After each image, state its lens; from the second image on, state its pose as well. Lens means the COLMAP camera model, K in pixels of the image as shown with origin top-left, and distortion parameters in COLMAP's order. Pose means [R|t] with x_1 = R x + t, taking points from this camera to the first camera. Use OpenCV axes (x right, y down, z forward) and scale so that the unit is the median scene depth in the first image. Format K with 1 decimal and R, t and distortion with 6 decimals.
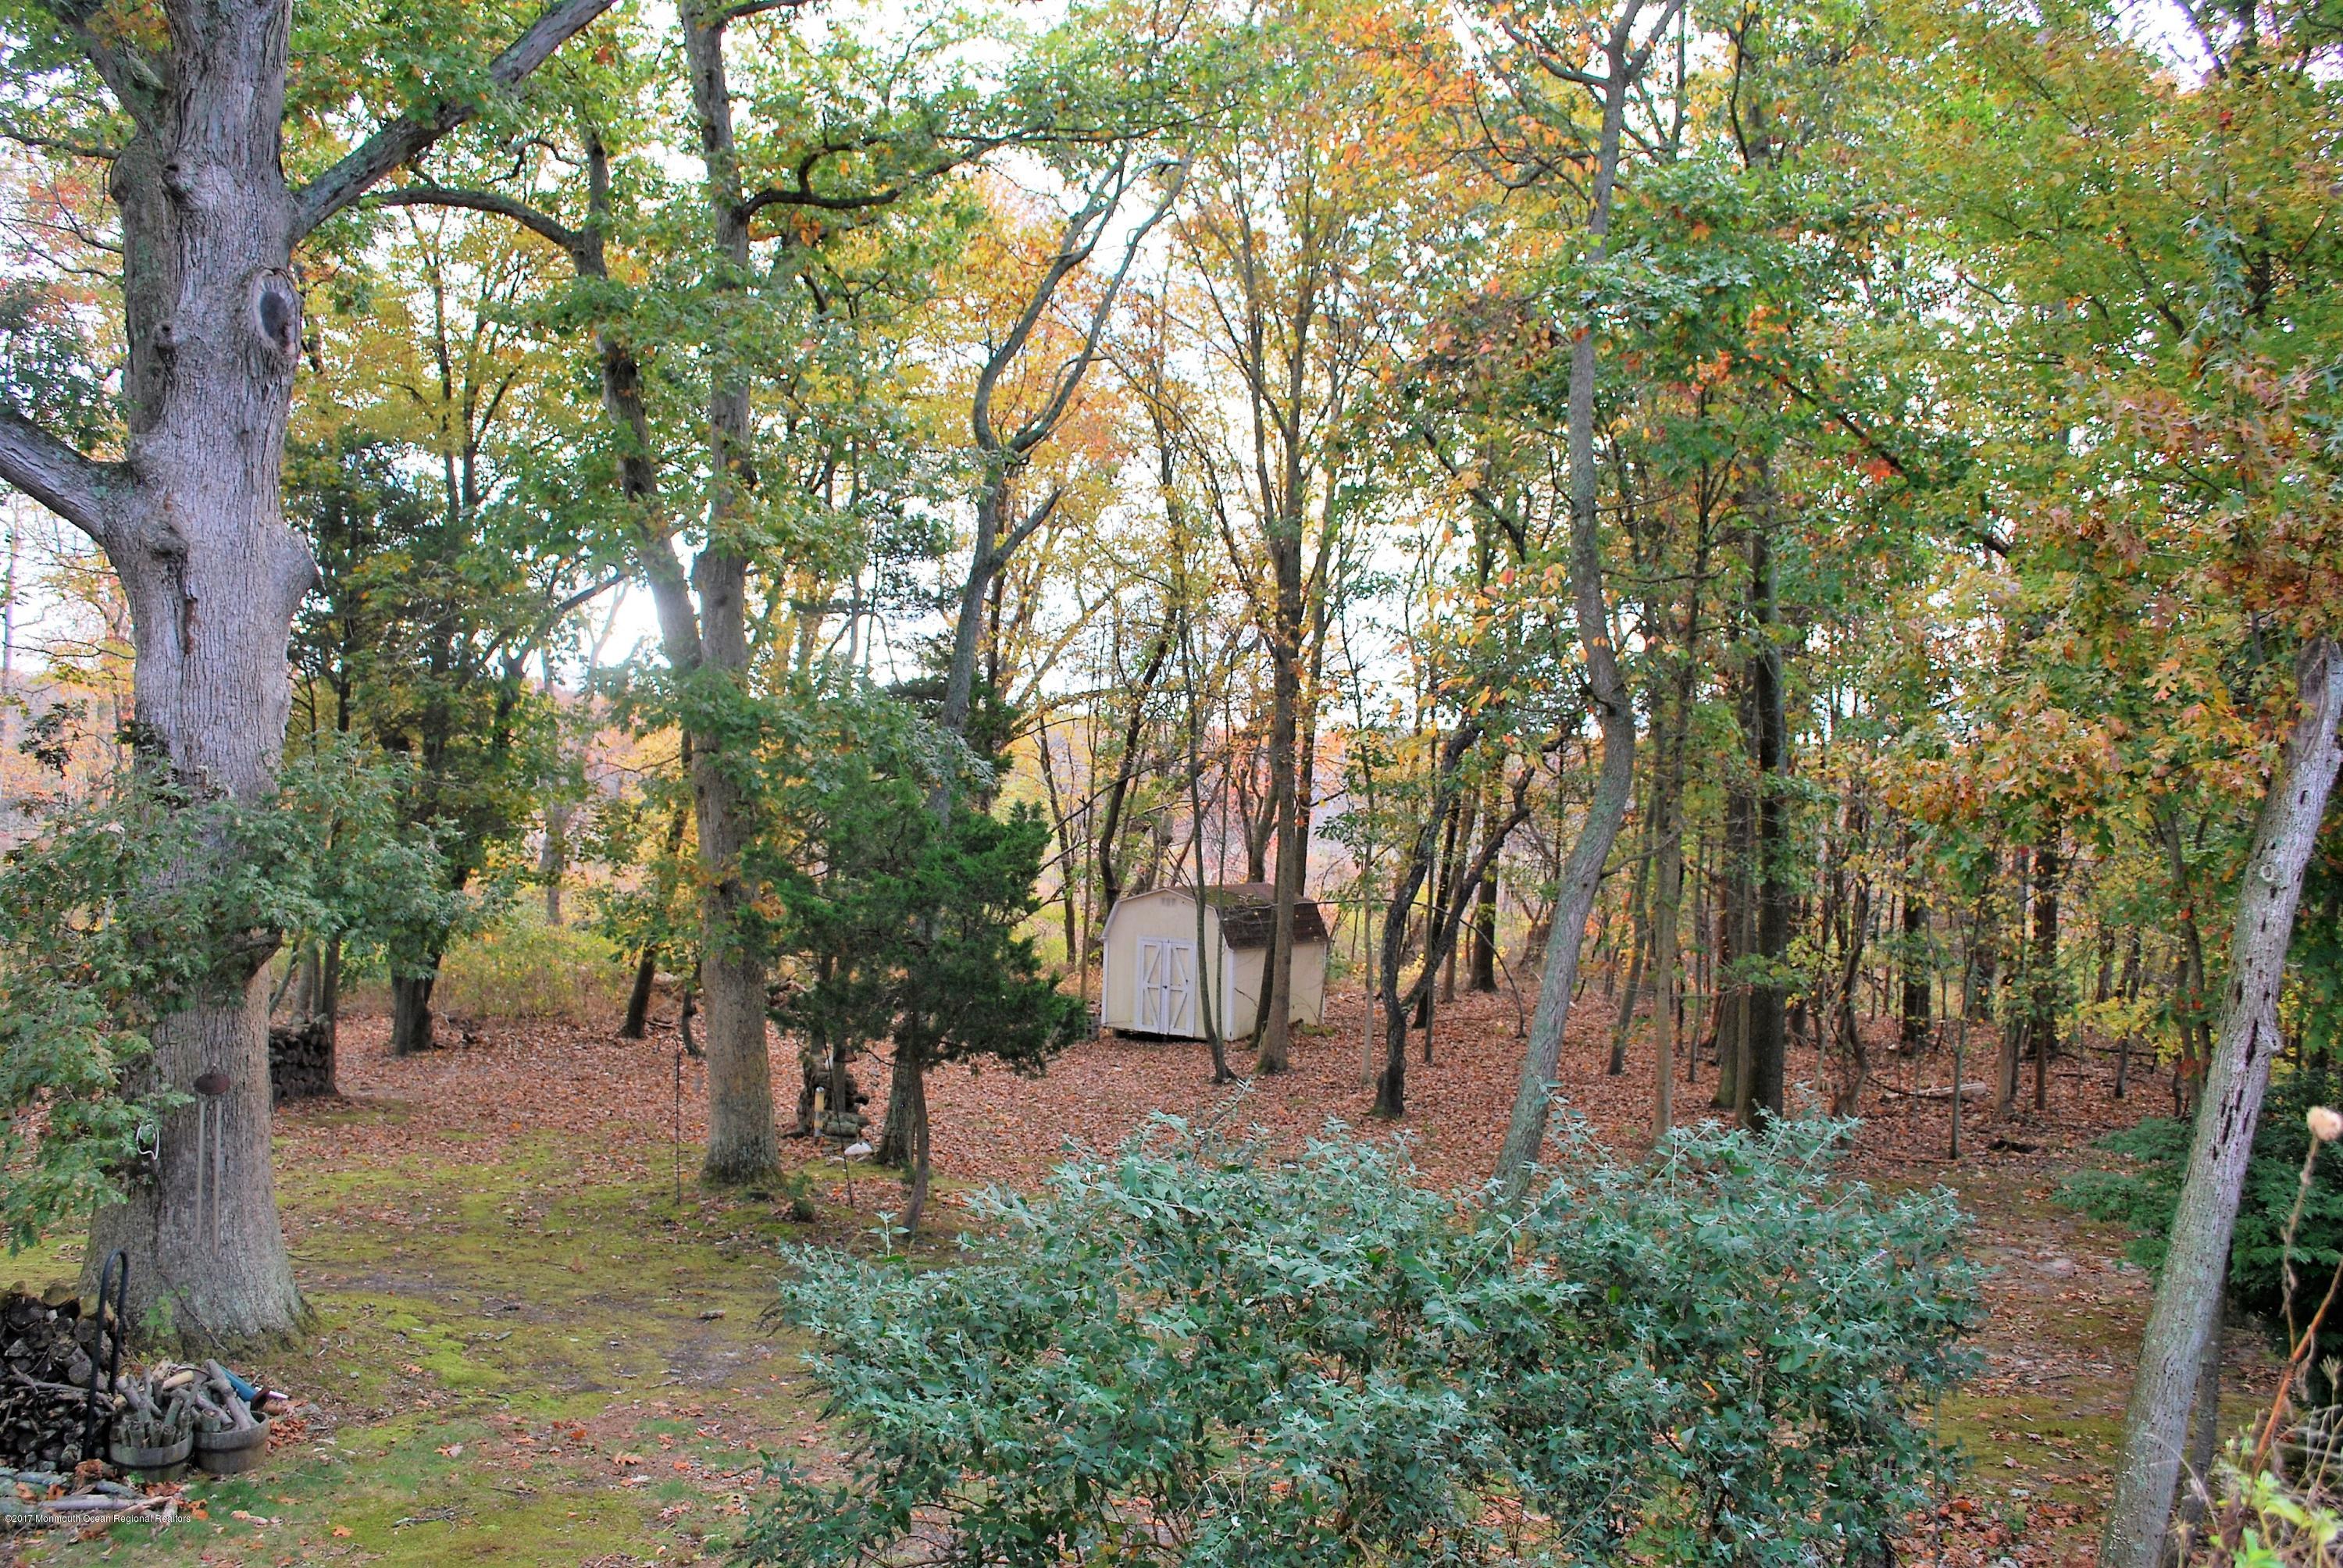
lens RADIAL K [[1908.4, 0, 1170.8], [0, 1908.4, 779.1], [0, 0, 1]] dist [-0.077228, 0.004484]
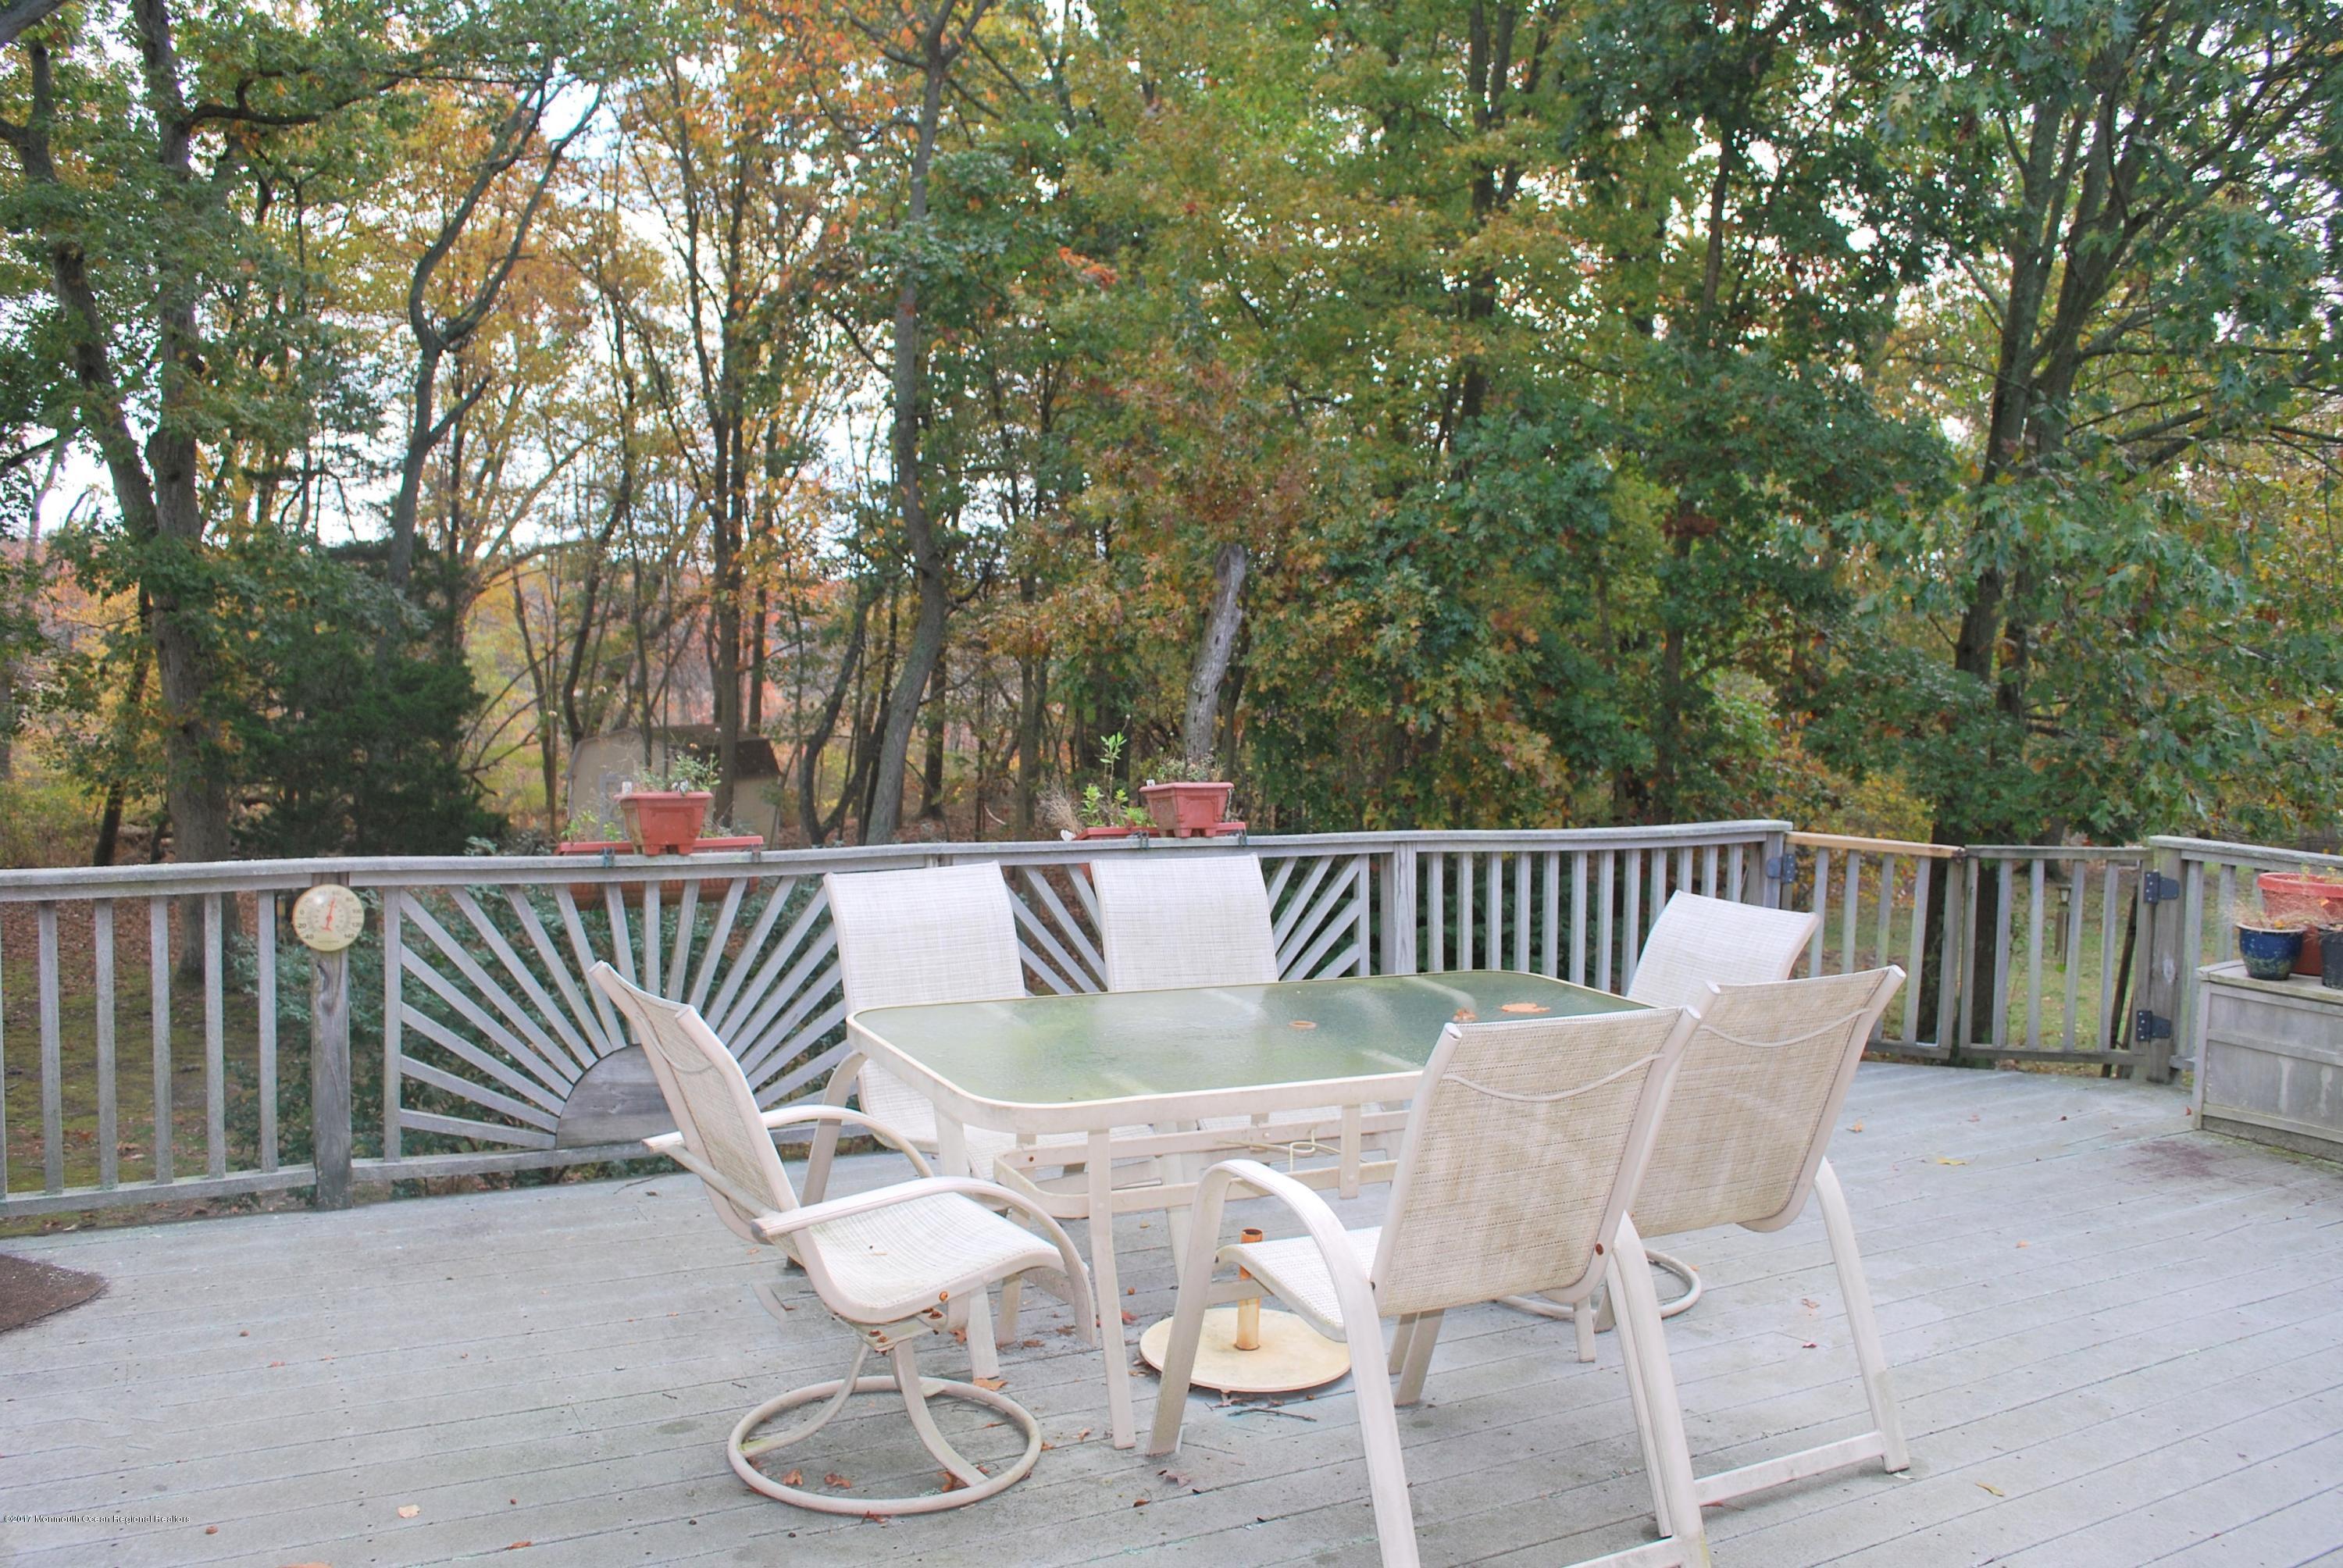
lens RADIAL K [[1908.4, 0, 1170.8], [0, 1908.4, 779.1], [0, 0, 1]] dist [-0.077228, 0.004484]
pose [[0.968100, -0.024067, 0.249406, 0.044467], [0.003780, 0.996666, 0.081503, -0.001607], [-0.250536, -0.077960, 0.964963, -0.183100]]
